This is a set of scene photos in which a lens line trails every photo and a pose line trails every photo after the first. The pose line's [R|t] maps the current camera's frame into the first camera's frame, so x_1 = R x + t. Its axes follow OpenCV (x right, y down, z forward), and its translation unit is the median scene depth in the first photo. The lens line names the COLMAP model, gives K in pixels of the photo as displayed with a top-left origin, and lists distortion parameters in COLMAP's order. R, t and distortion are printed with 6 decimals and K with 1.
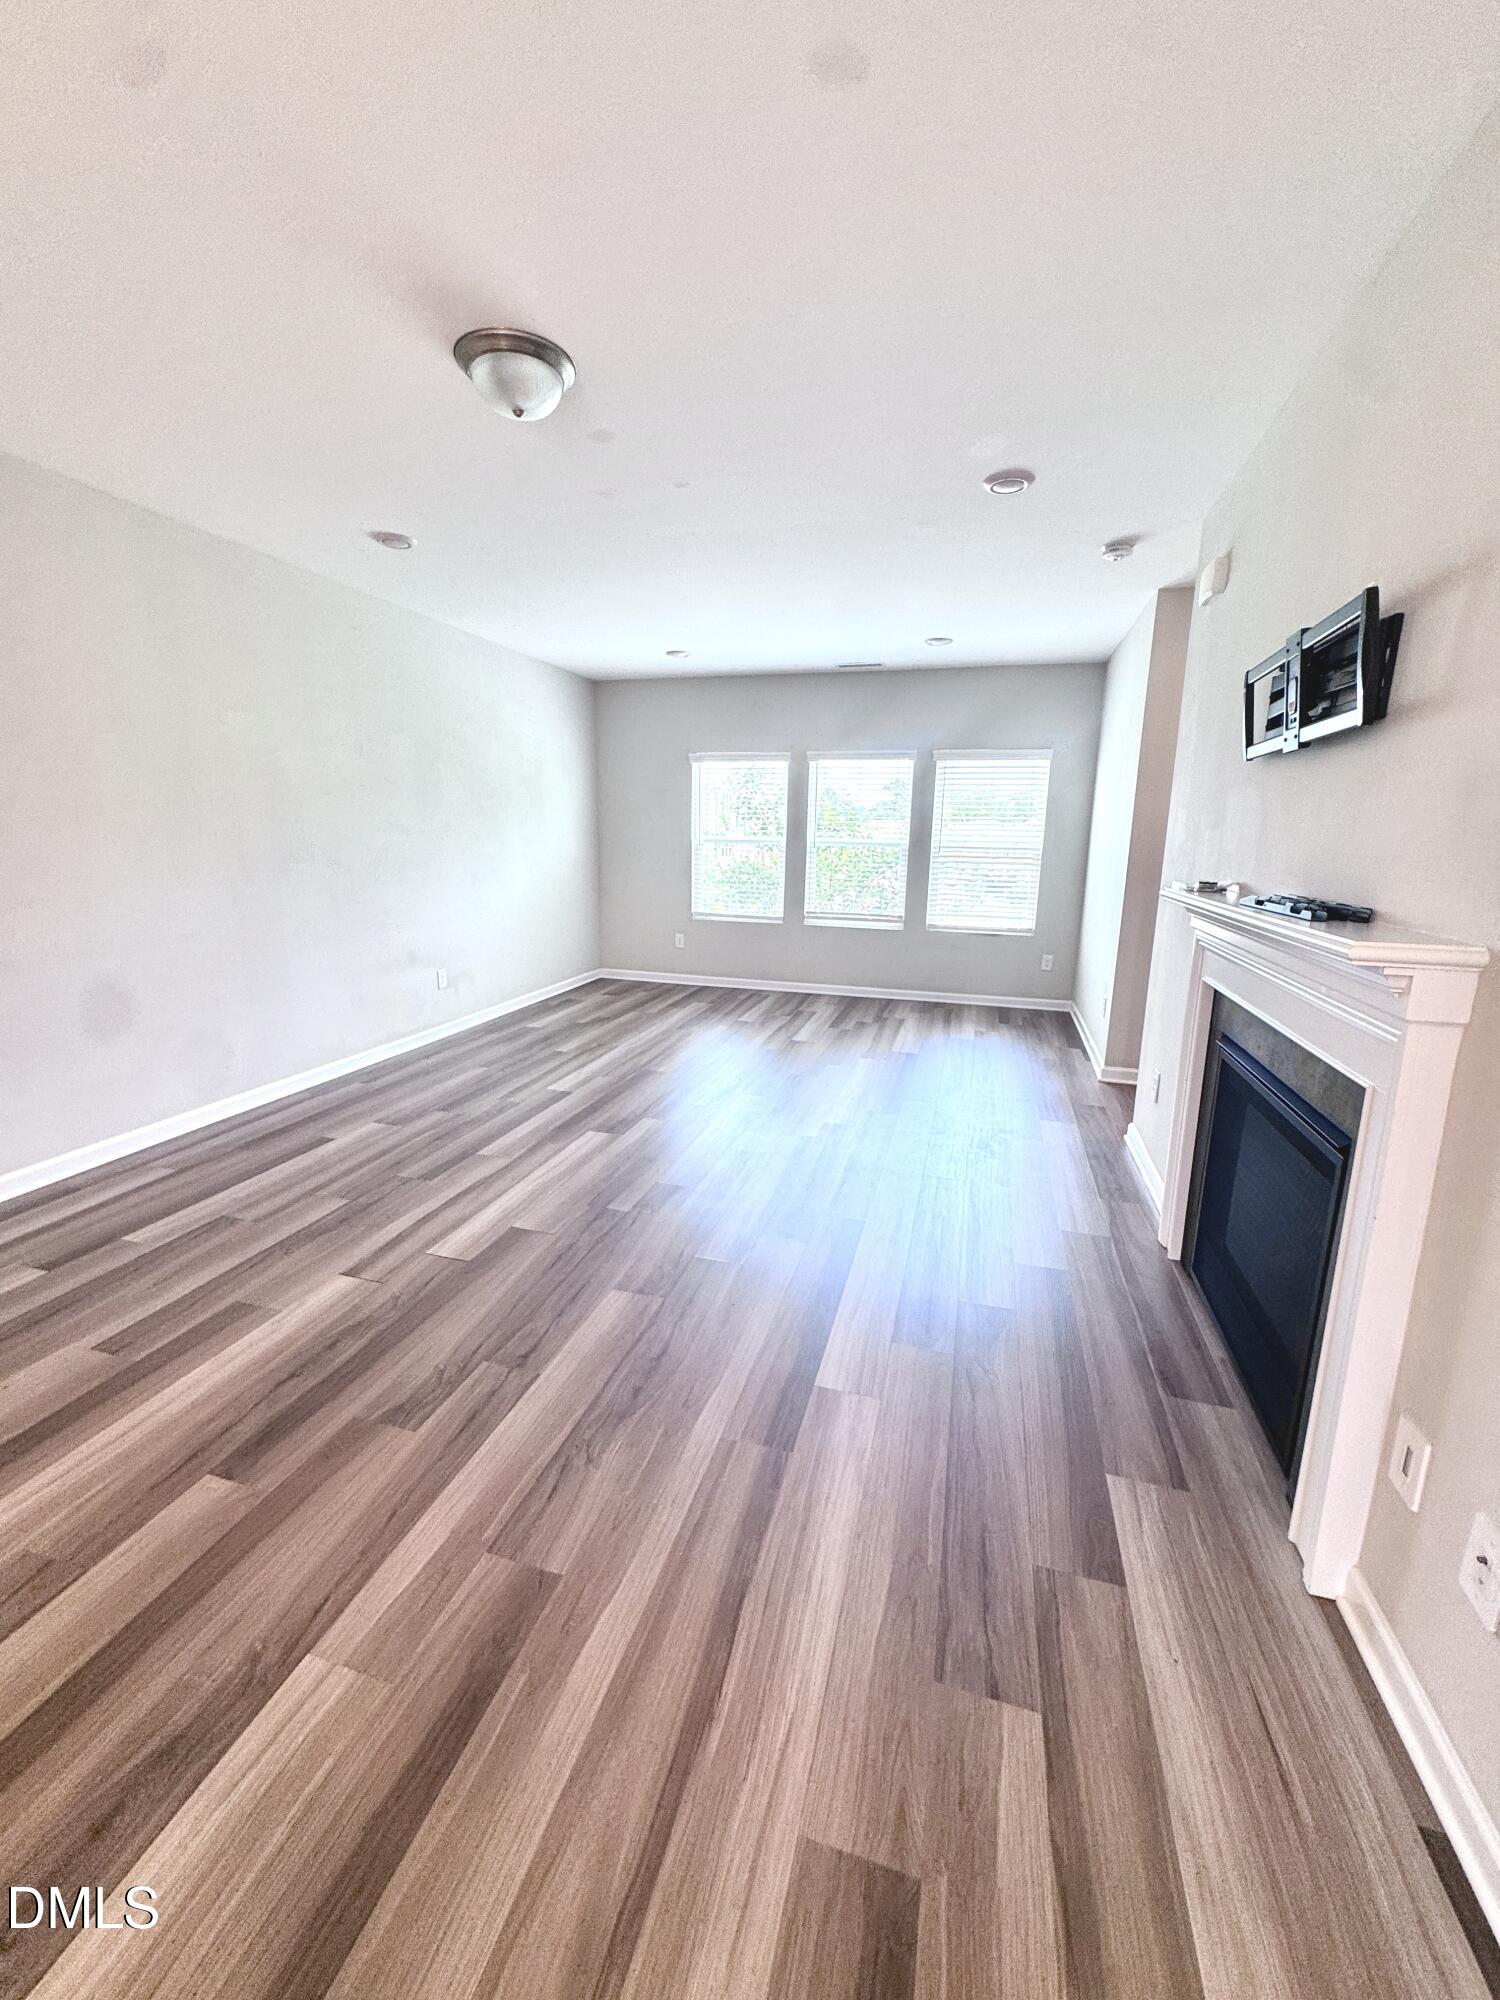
lens RADIAL K [[801.4, 0, 740.8], [0, 801.4, 979.8], [0, 0, 1]] dist [-0.001085, 0.000002]
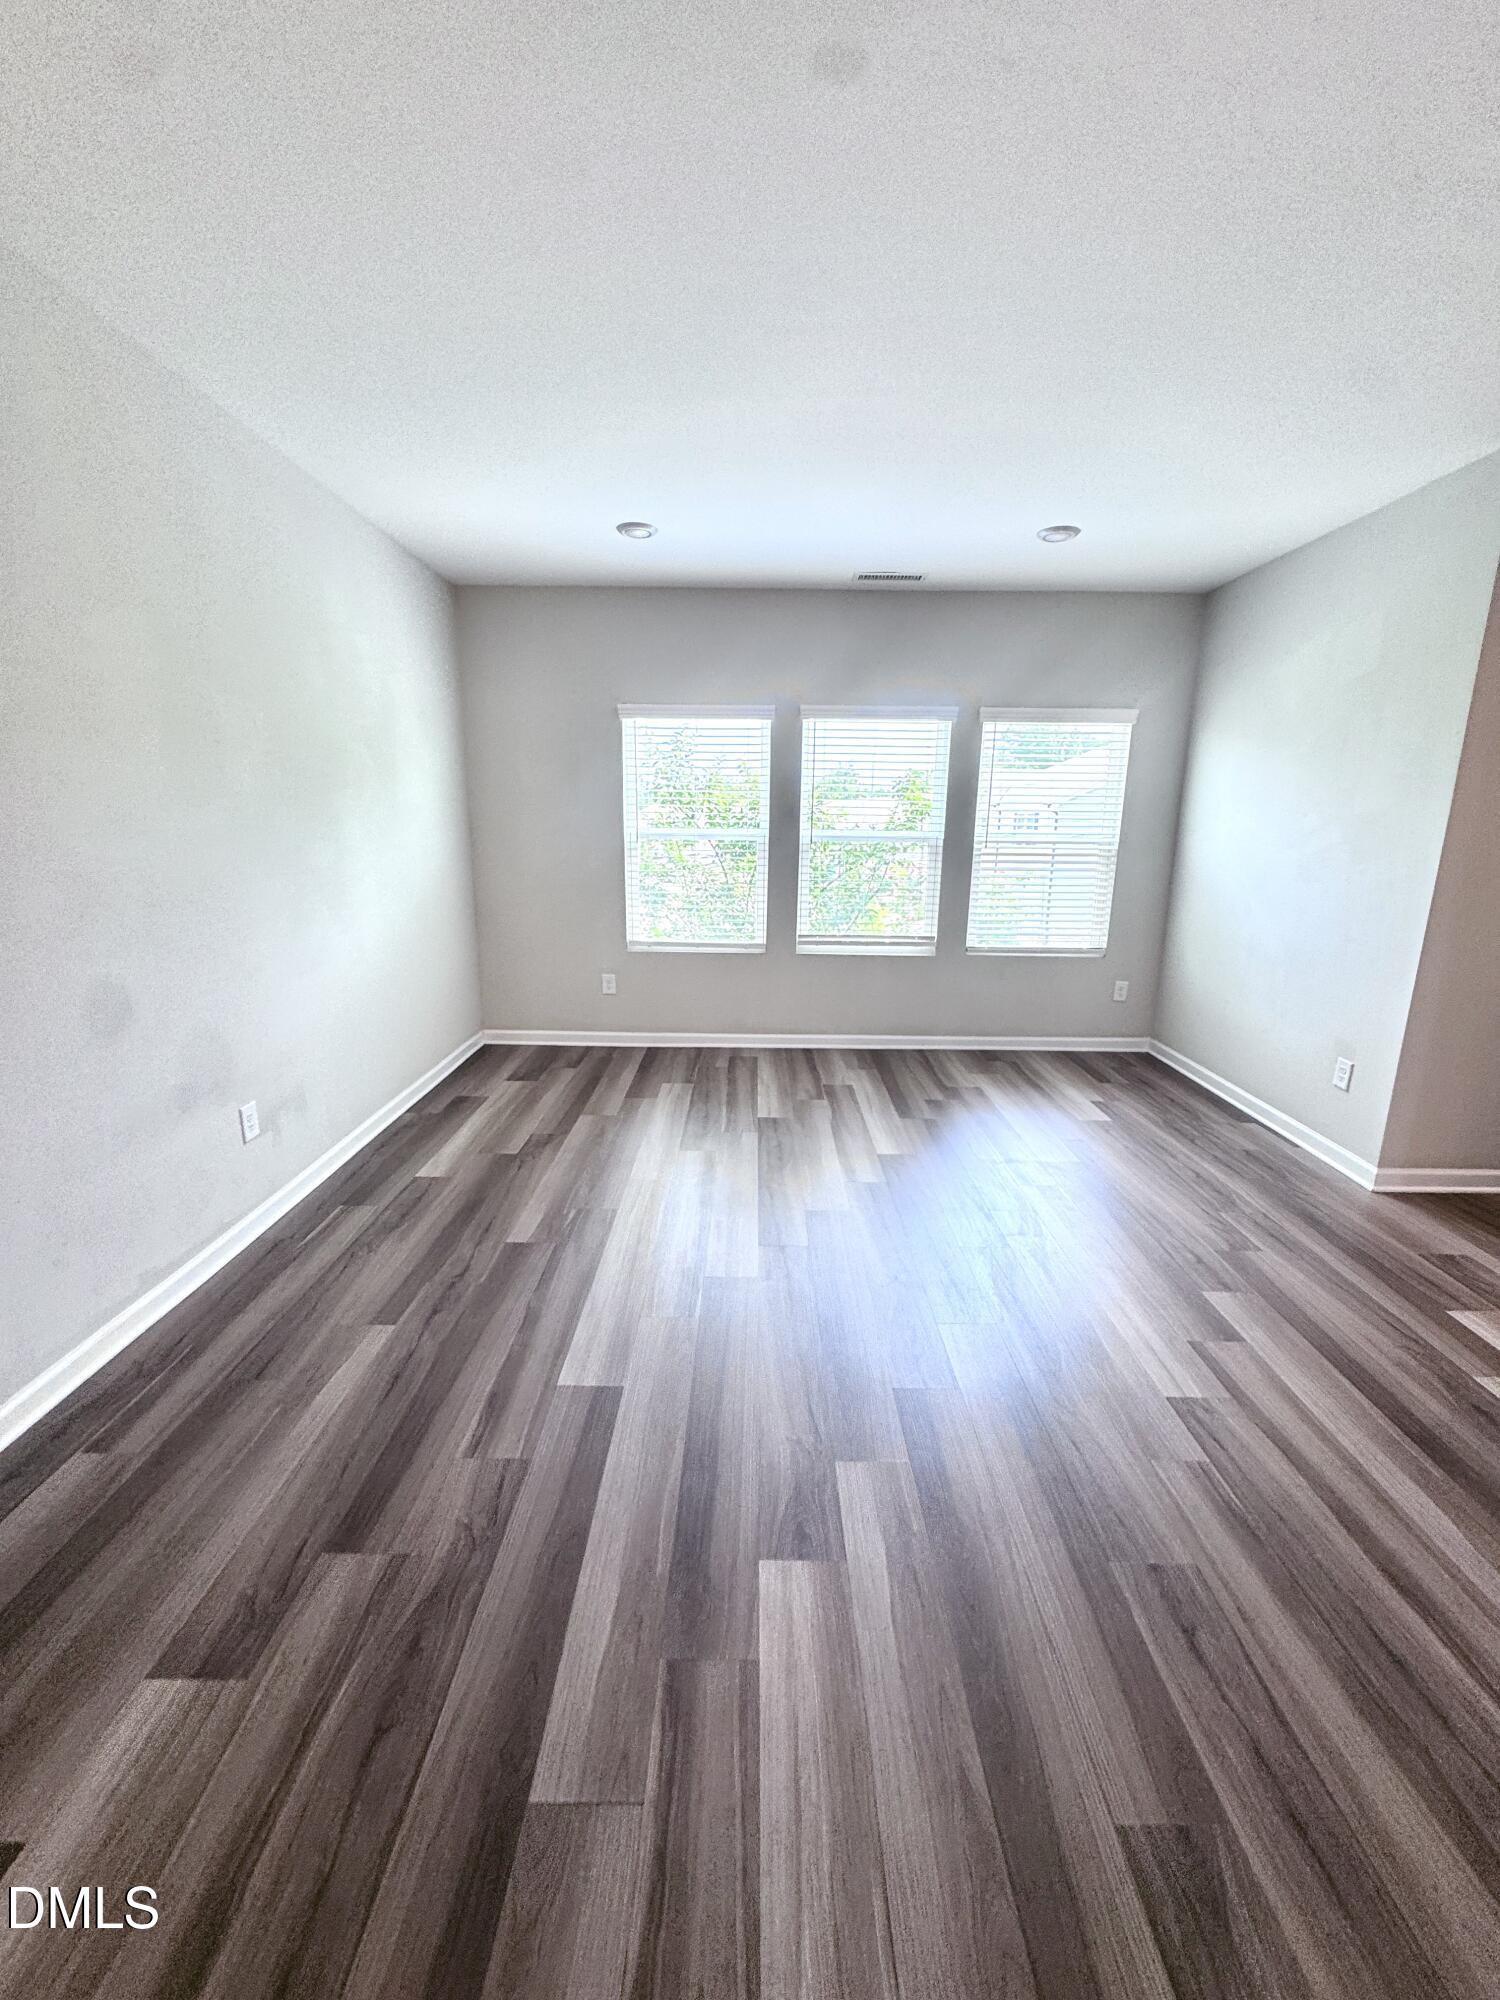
lens RADIAL K [[801.4, 0, 740.8], [0, 801.4, 979.8], [0, 0, 1]] dist [-0.001085, 0.000002]
pose [[0.960595, -0.061982, 0.270954, -0.171570], [0.056413, 0.998006, 0.028300, -0.072931], [-0.272168, -0.011900, 0.962176, 0.355680]]
